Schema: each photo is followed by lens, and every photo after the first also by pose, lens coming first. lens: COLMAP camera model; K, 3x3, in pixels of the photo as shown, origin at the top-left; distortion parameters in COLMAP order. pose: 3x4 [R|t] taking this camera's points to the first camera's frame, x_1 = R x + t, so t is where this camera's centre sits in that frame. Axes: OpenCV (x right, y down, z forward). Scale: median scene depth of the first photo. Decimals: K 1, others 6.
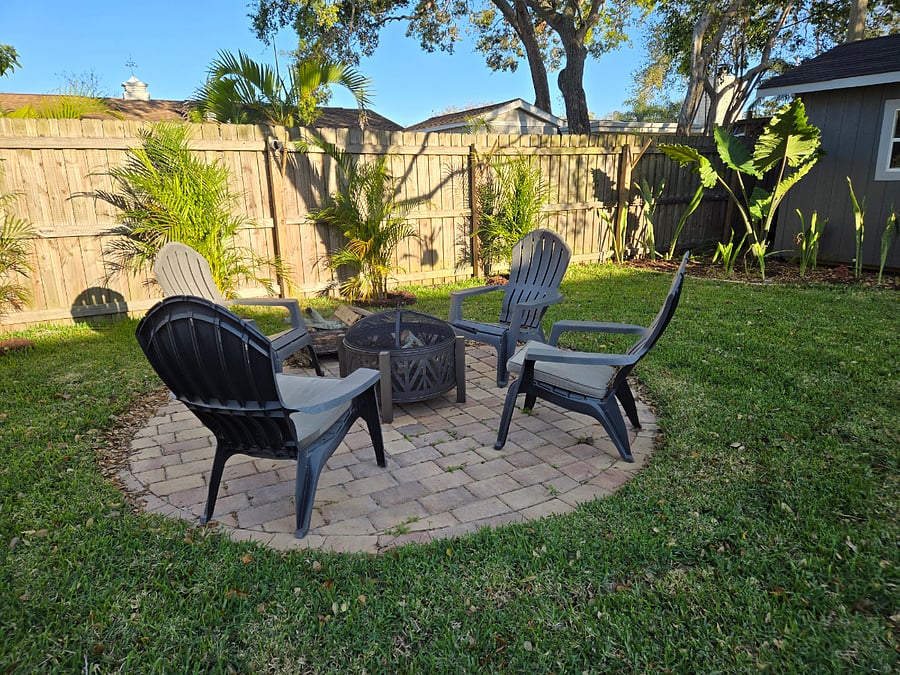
lens RADIAL K [[599.9, 0, 449.6], [0, 599.9, 342.4], [0, 0, 1]] dist [0.005805, -0.000409]
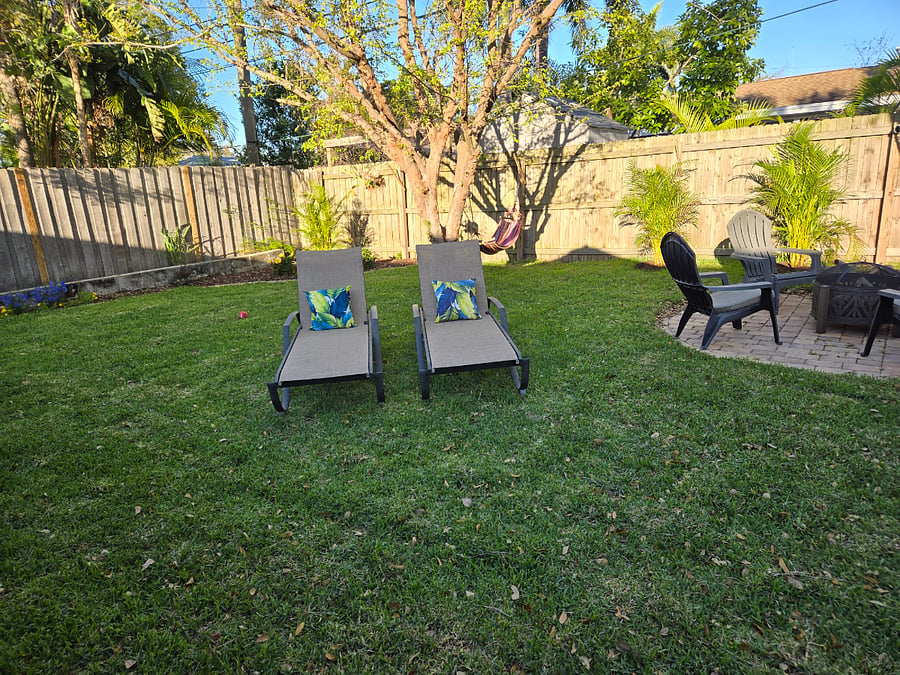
lens RADIAL K [[599.9, 0, 449.6], [0, 599.9, 342.4], [0, 0, 1]] dist [0.005805, -0.000409]
pose [[0.423595, 0.223306, -0.877896, 0.526915], [-0.168286, 0.971667, 0.165958, 0.038212], [0.890083, 0.077439, 0.449173, -0.326291]]
